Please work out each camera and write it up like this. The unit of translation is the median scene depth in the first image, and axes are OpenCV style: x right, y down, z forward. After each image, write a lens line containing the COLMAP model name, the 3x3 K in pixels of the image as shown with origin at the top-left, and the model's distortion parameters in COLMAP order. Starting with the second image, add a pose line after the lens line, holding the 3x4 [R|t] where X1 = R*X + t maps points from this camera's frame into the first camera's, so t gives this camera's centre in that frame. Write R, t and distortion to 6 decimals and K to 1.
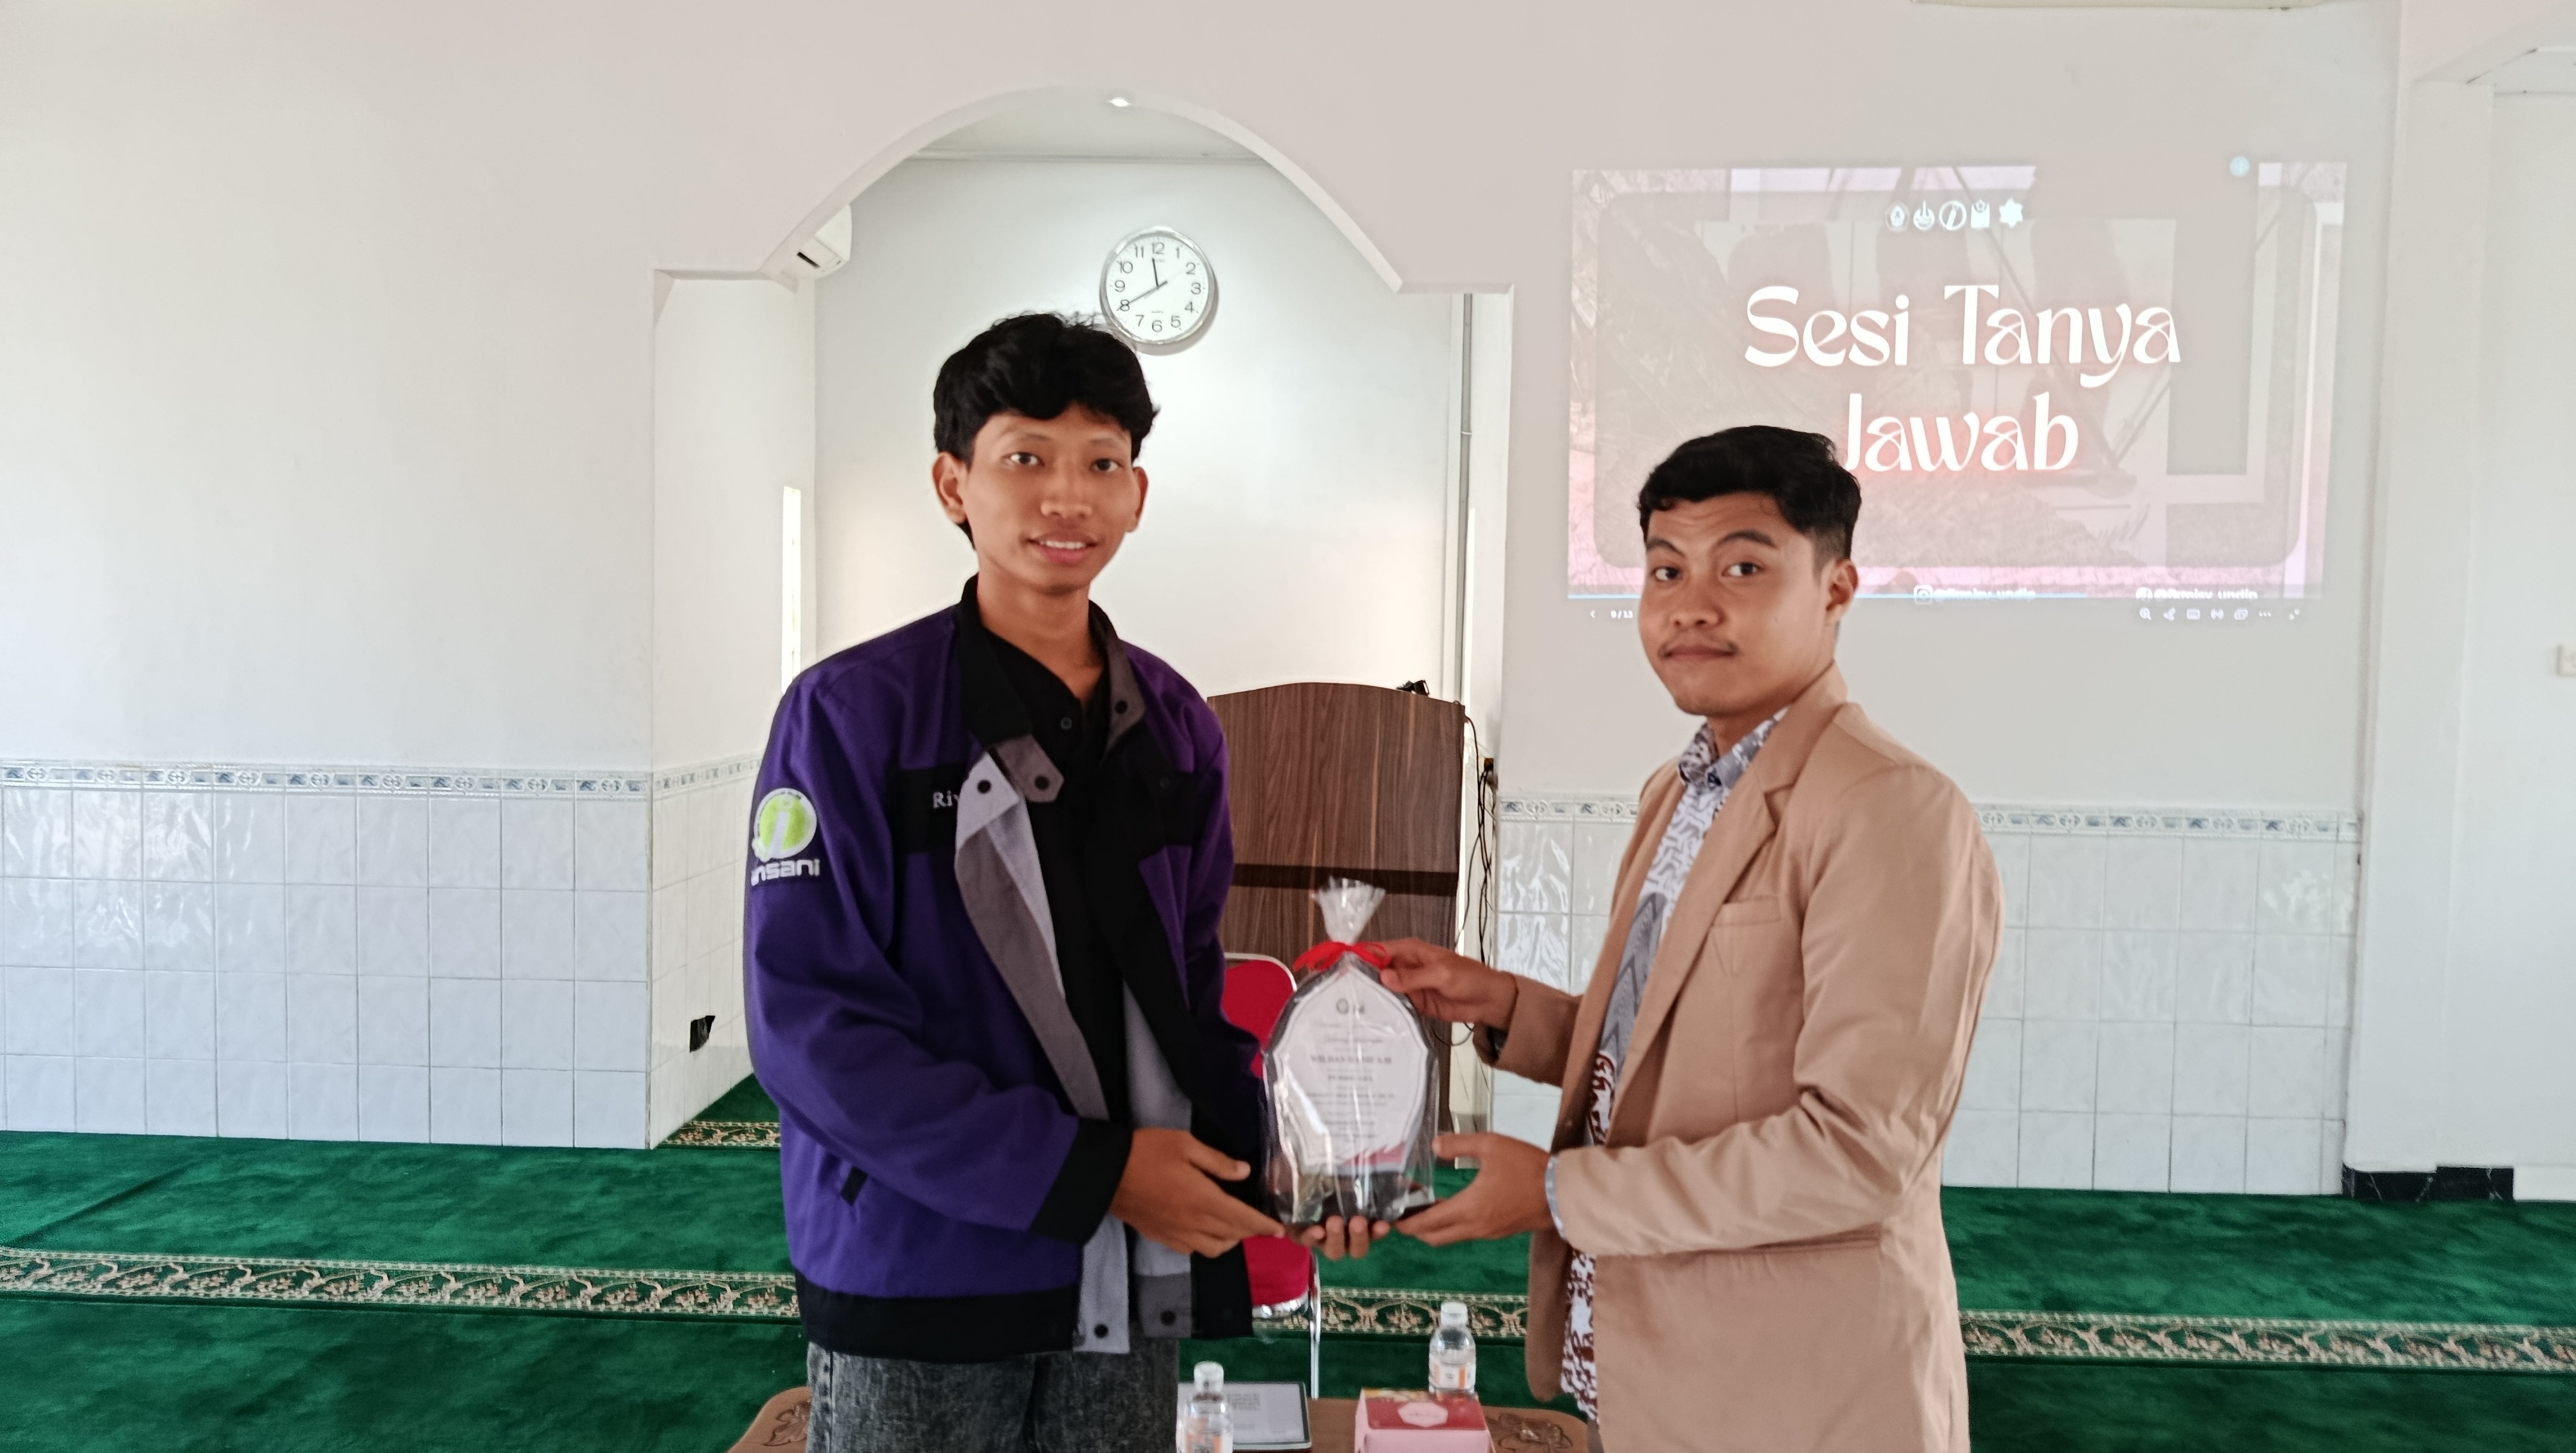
lens RADIAL K [[1795.5, 0, 1273.2], [0, 1795.5, 728.3], [0, 0, 1]] dist [-0.002472, -0.015072]
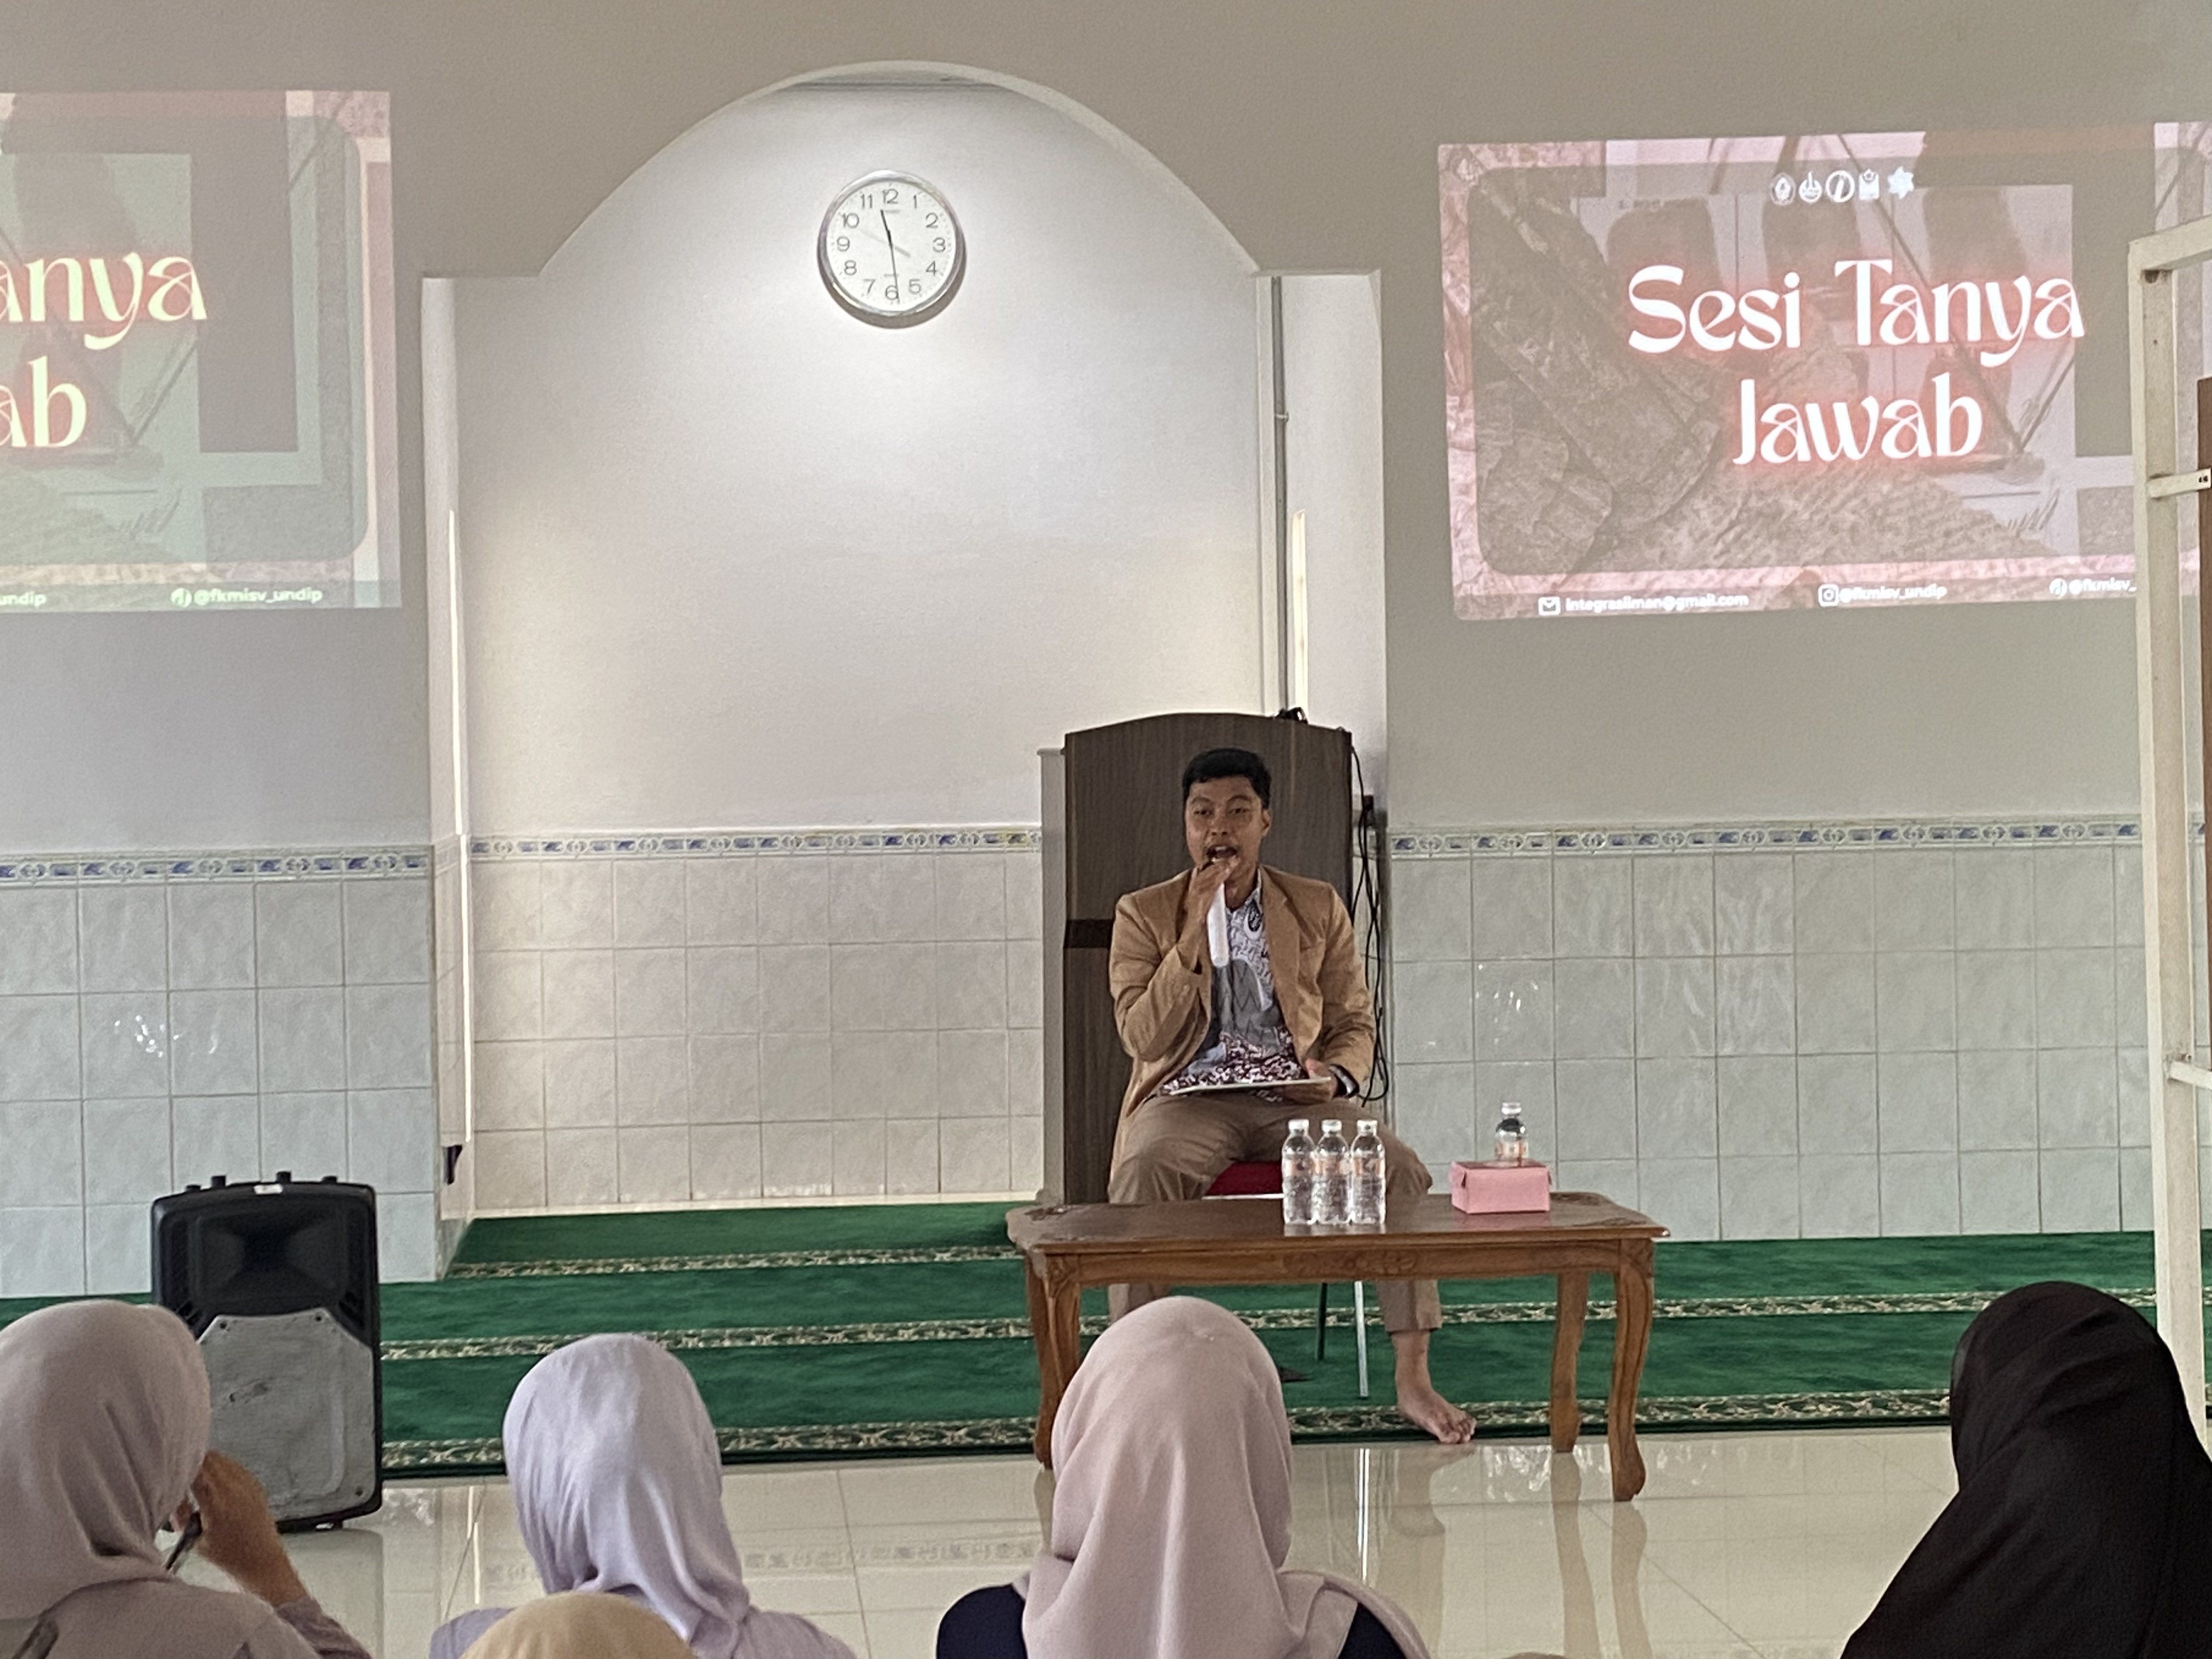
lens RADIAL K [[3758.1, 0, 1108.4], [0, 3758.1, 824.7], [0, 0, 1]] dist [0.017620, 0.000000]
pose [[0.988826, -0.040749, 0.143396, -0.287990], [0.045179, 0.998593, -0.027772, 0.081051], [-0.142062, 0.033941, 0.989276, -0.860948]]
